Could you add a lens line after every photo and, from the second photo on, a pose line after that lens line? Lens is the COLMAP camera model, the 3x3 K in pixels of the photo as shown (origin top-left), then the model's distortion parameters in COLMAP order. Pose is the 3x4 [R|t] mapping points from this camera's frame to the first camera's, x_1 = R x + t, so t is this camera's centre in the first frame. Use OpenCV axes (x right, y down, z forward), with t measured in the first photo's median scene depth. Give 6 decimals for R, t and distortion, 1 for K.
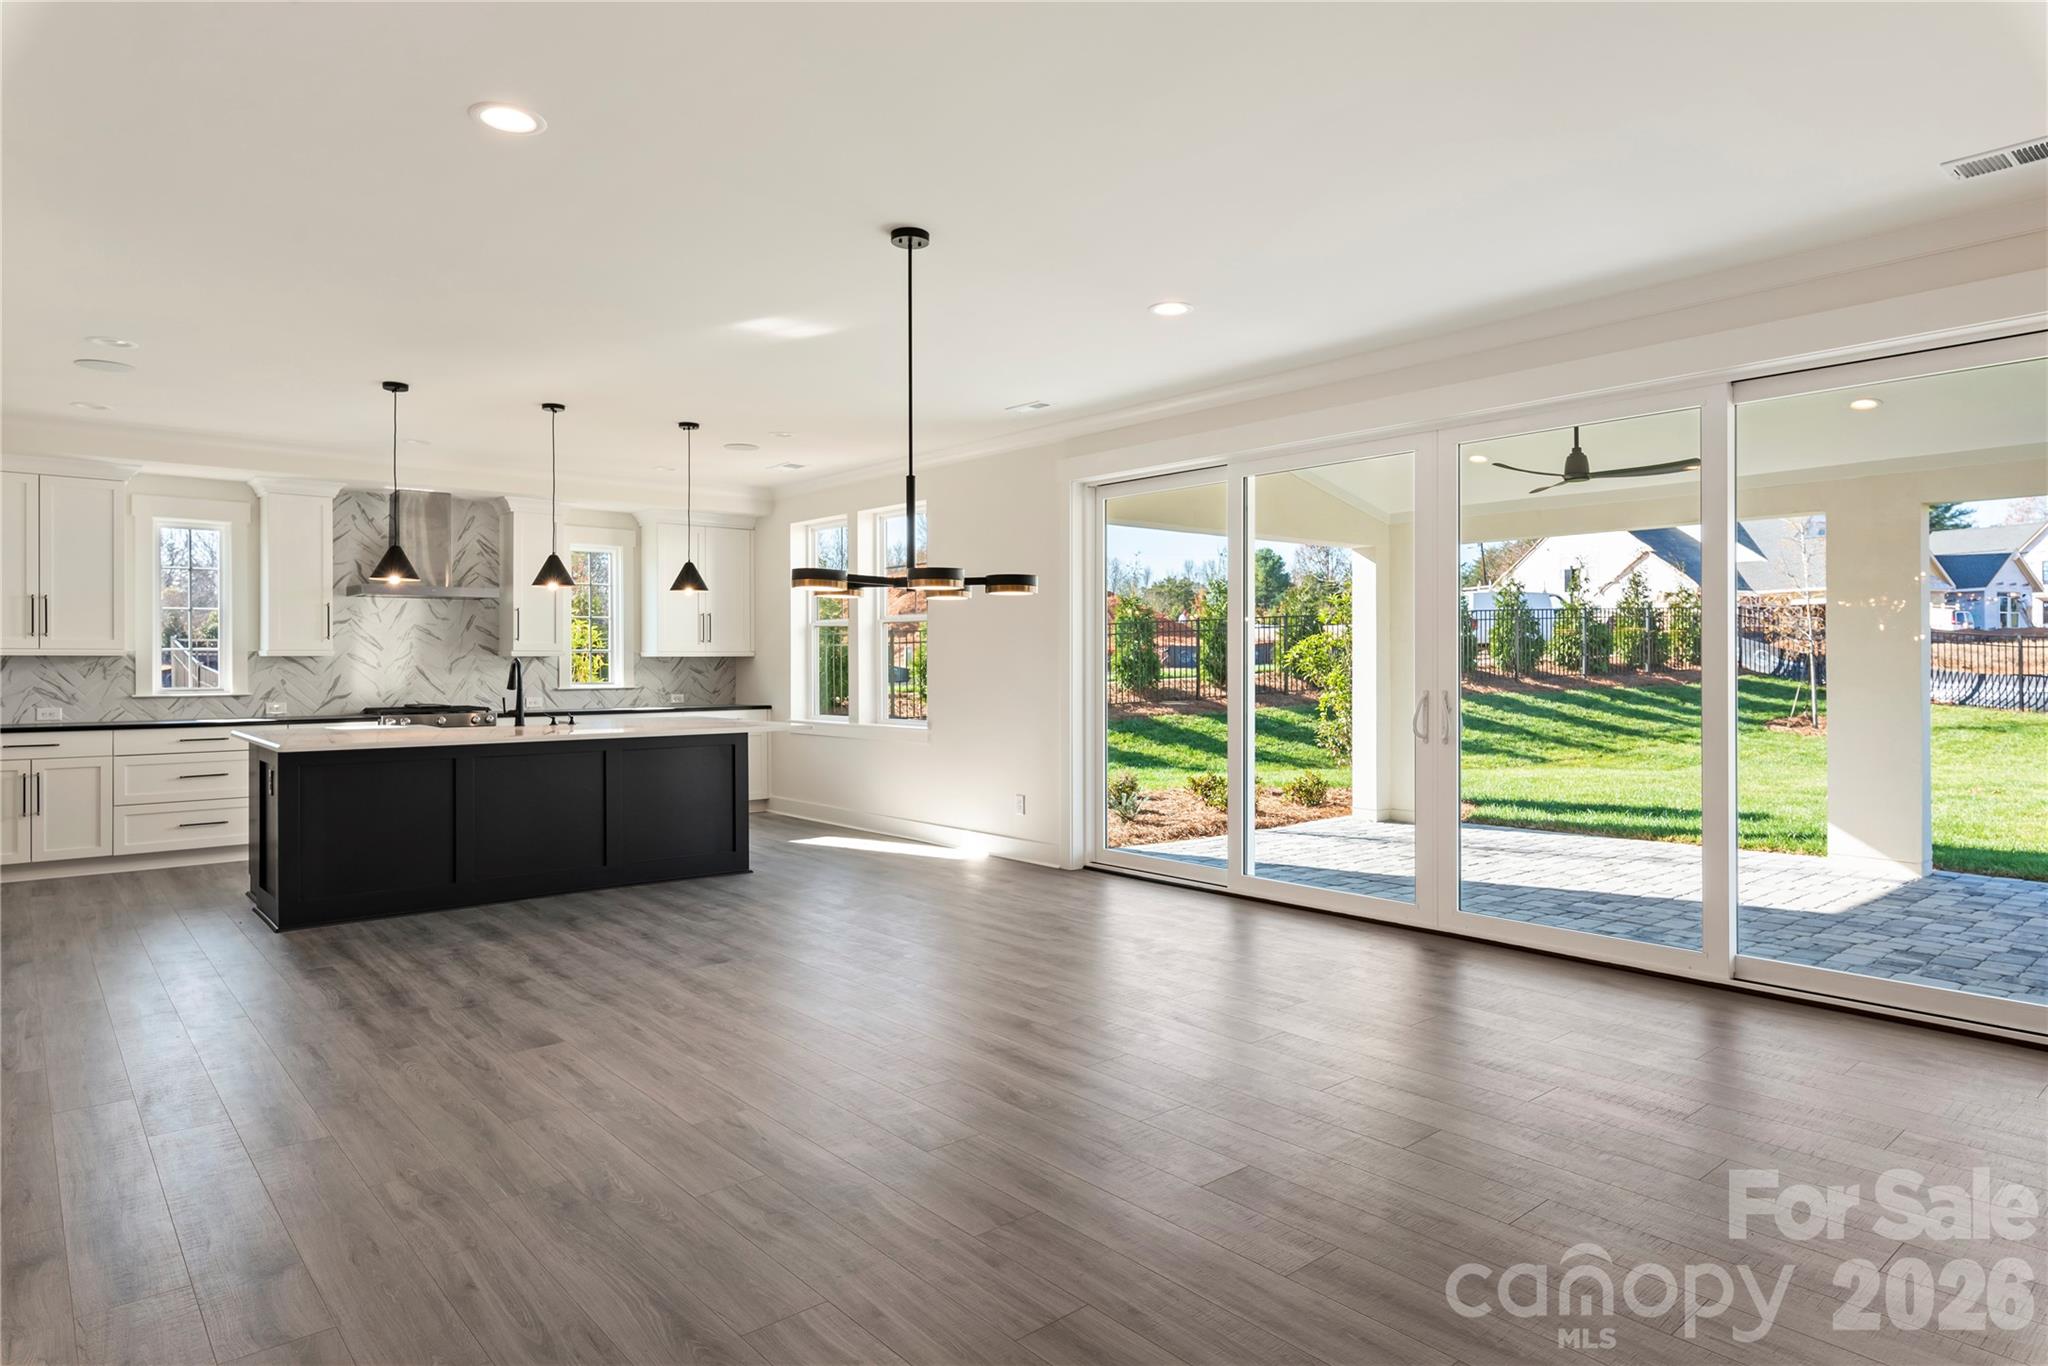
lens RADIAL K [[1158.6, 0, 1021.1], [0, 1158.6, 667.7], [0, 0, 1]] dist [0.002545, -0.001249]
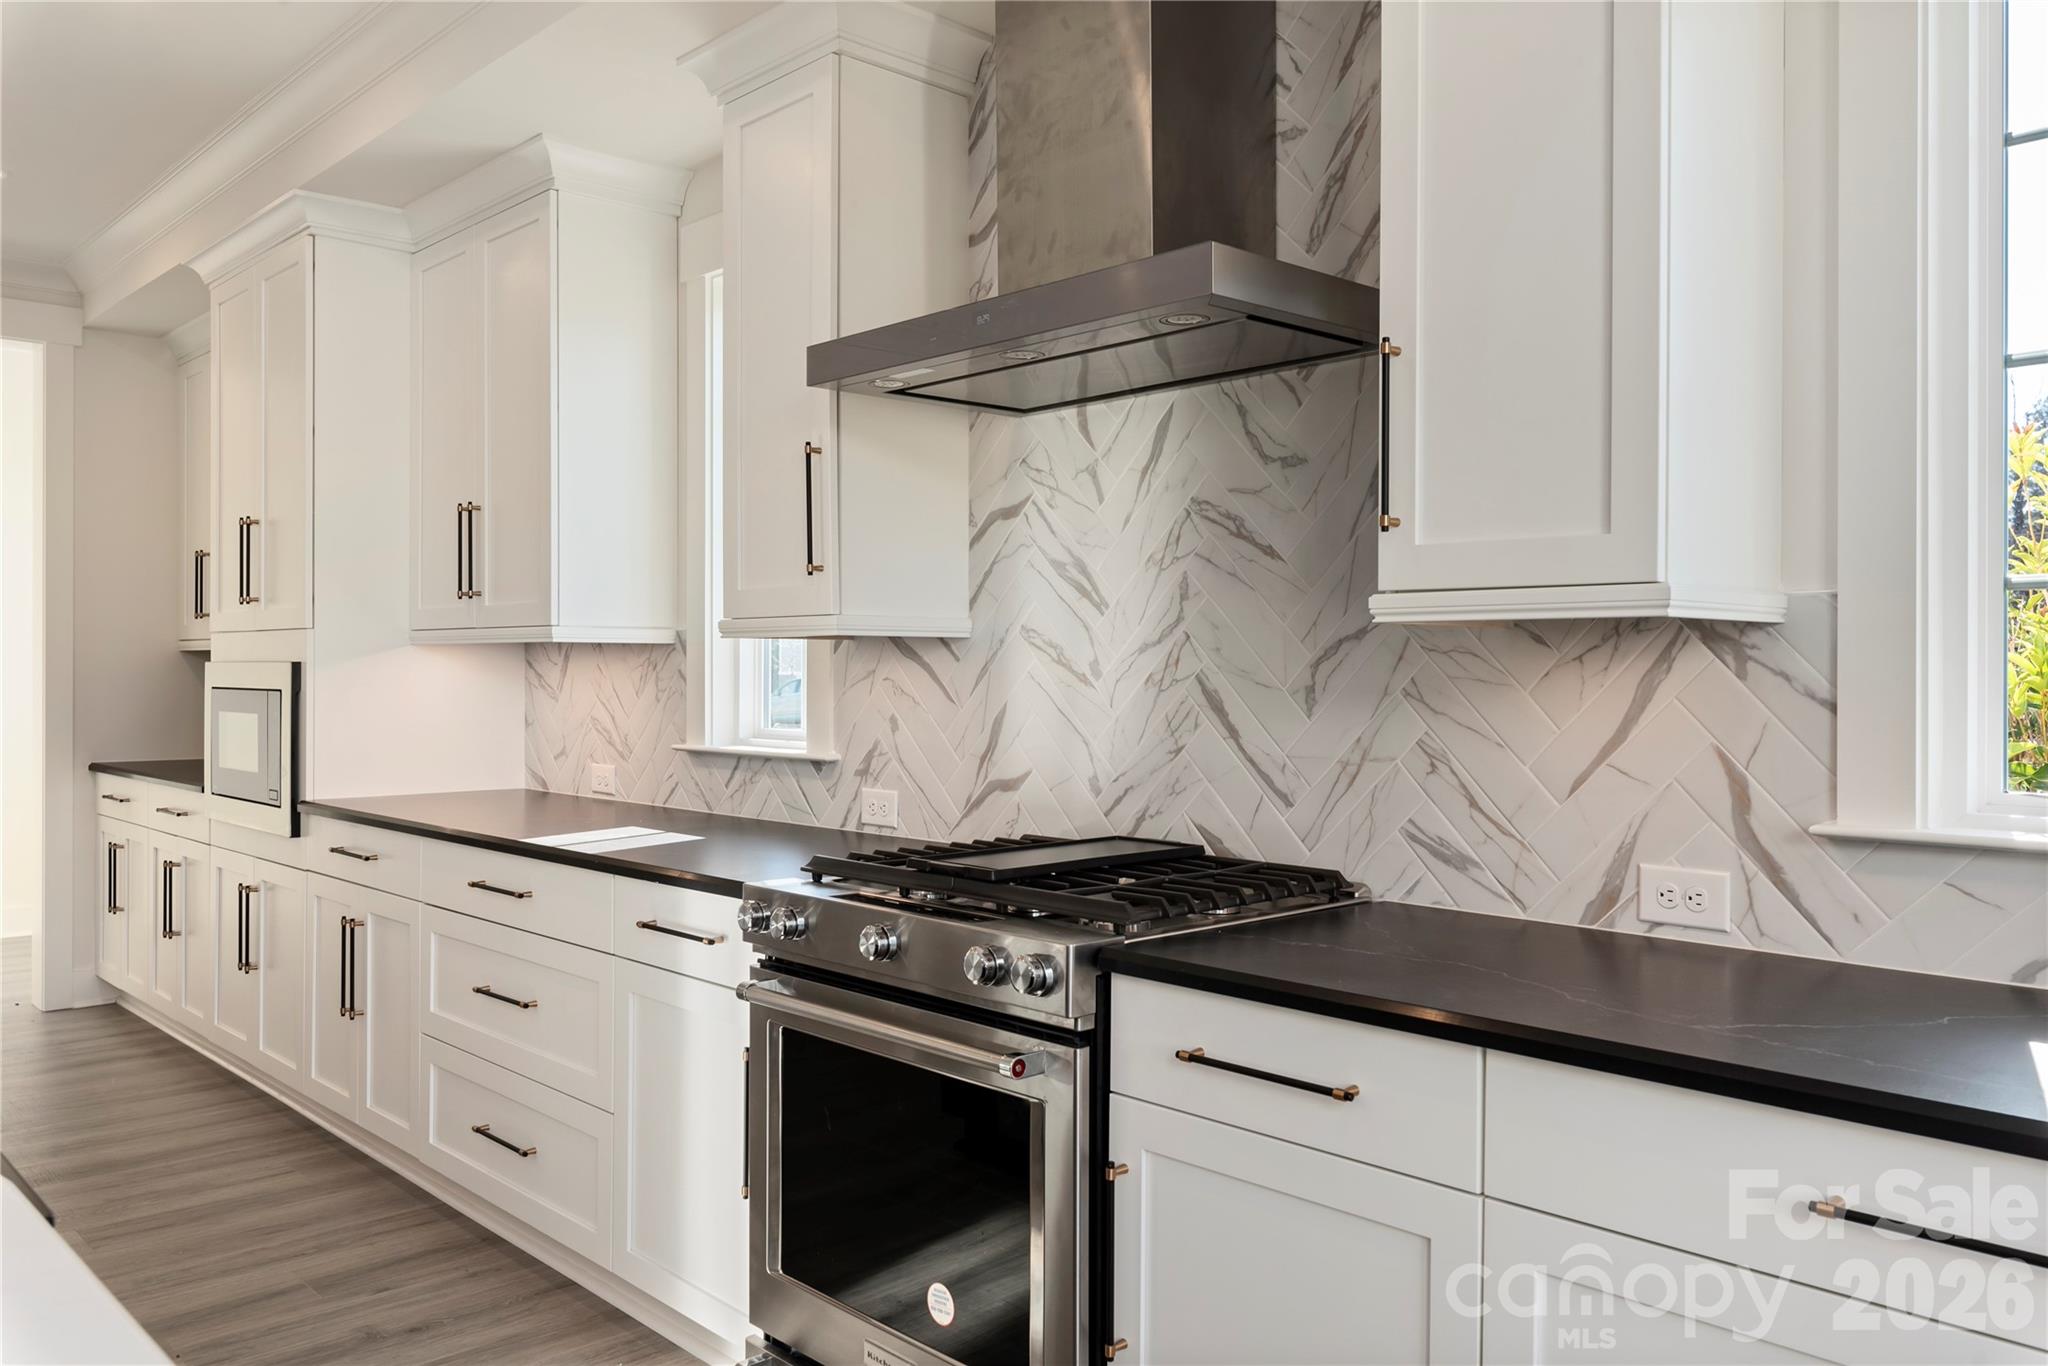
lens RADIAL K [[1547.3, 0, 1023.4], [0, 1547.3, 673.8], [0, 0, 1]] dist [0.004532, 0.001000]
pose [[0.030765, 0.006530, -0.999505, -0.268347], [-0.009653, 0.999934, 0.006235, -0.004314], [0.999480, 0.009456, 0.030826, 1.211322]]
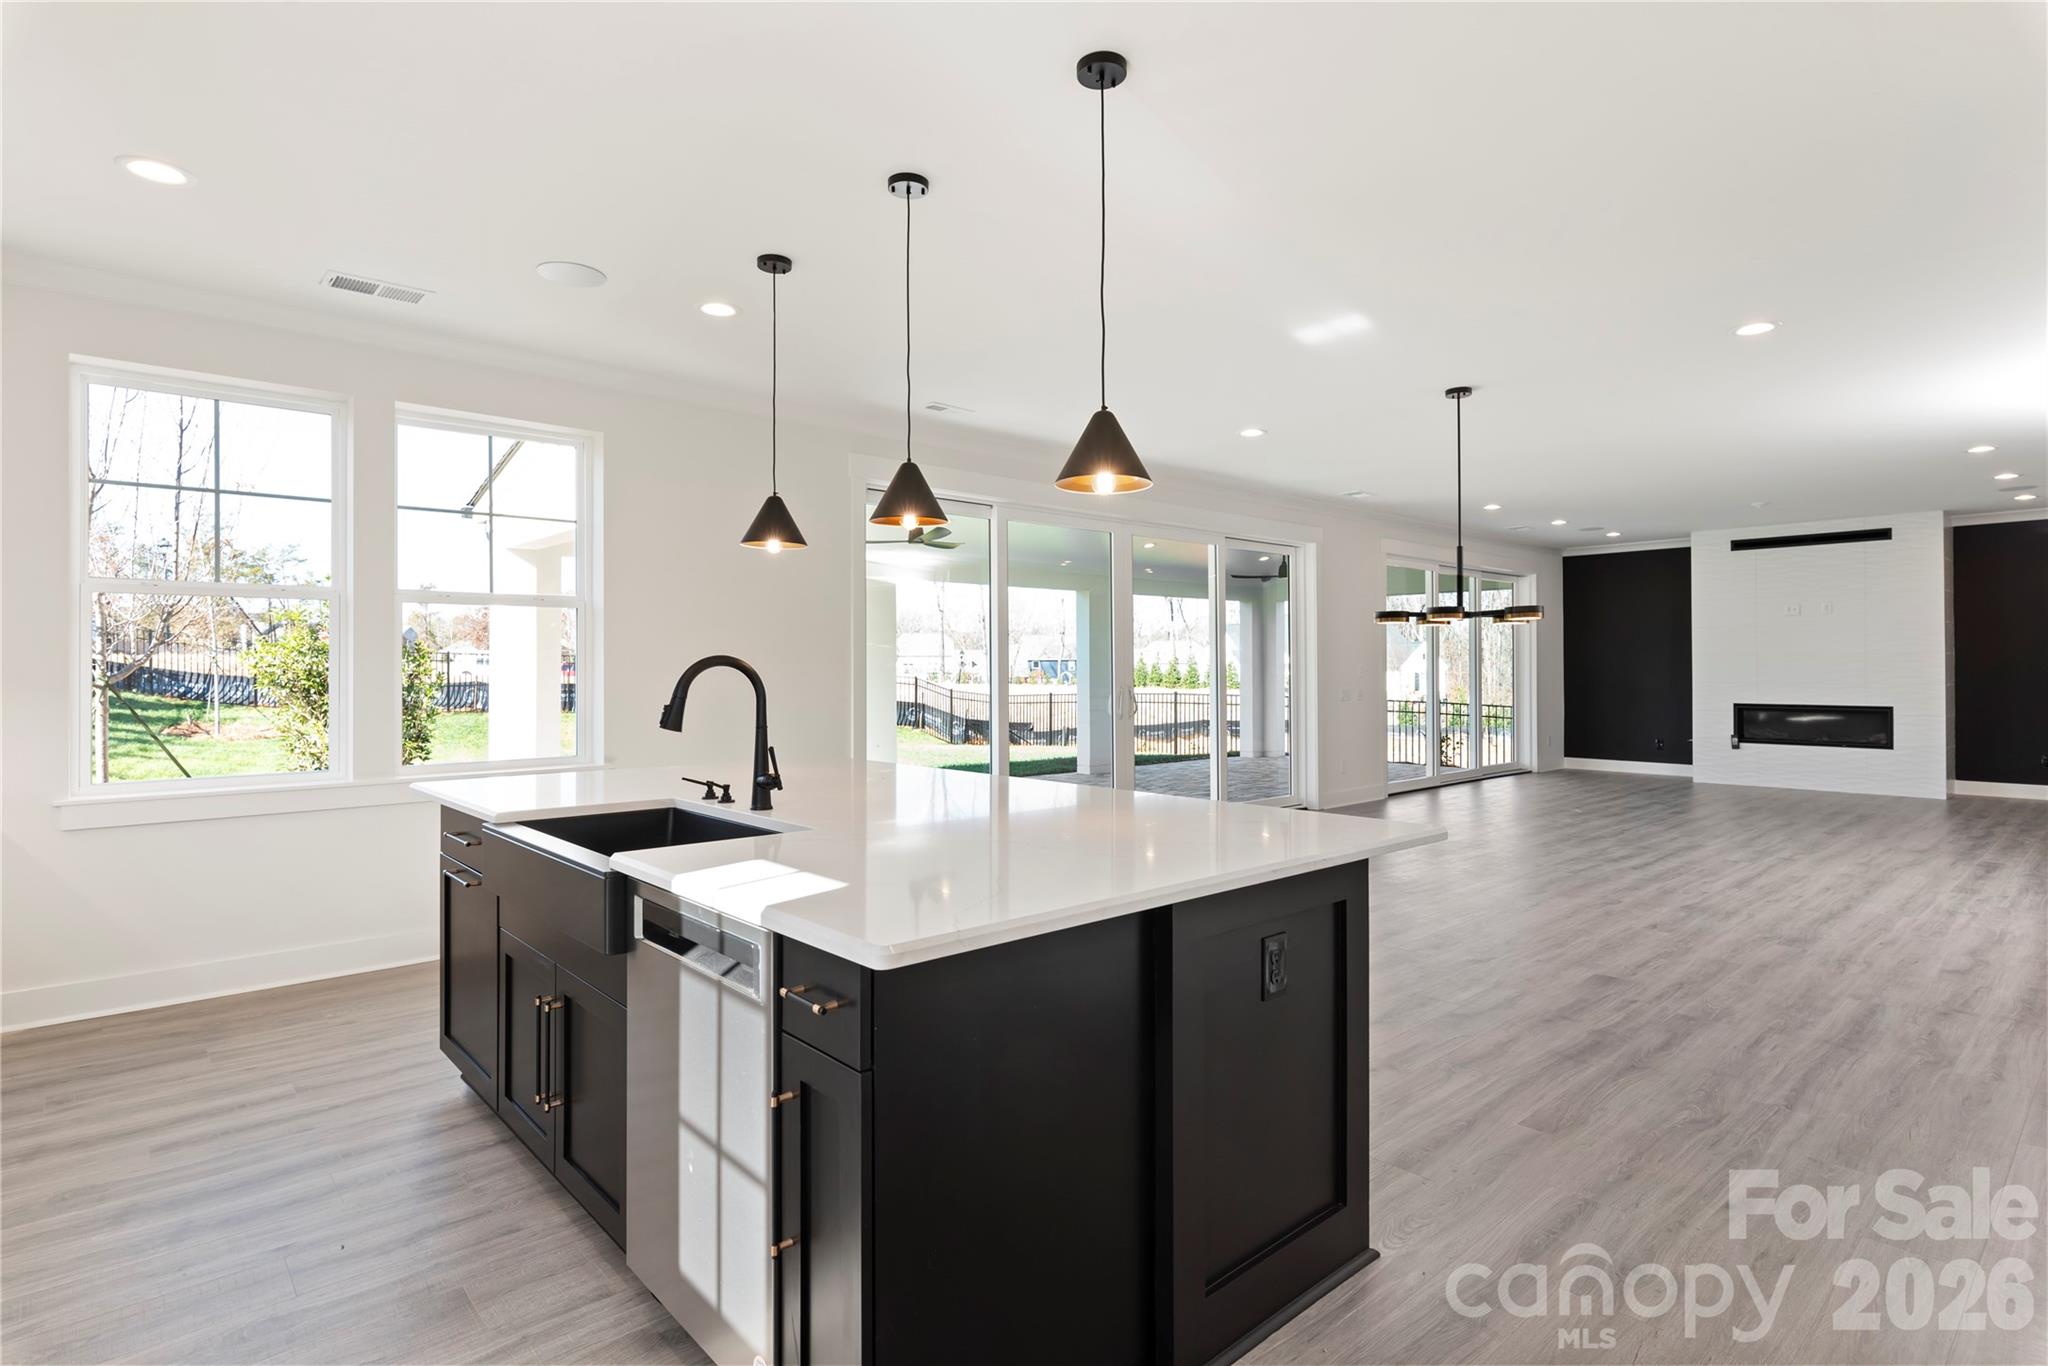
lens RADIAL K [[1026.1, 0, 1022.4], [0, 1026.1, 666.4], [0, 0, 1]] dist [-0.000646, -0.003015]
pose [[-0.008996, 0.004543, 0.999949, -0.830169], [0.010899, 0.999931, -0.004445, -0.001167], [-0.999900, 0.010858, -0.009045, 0.909790]]
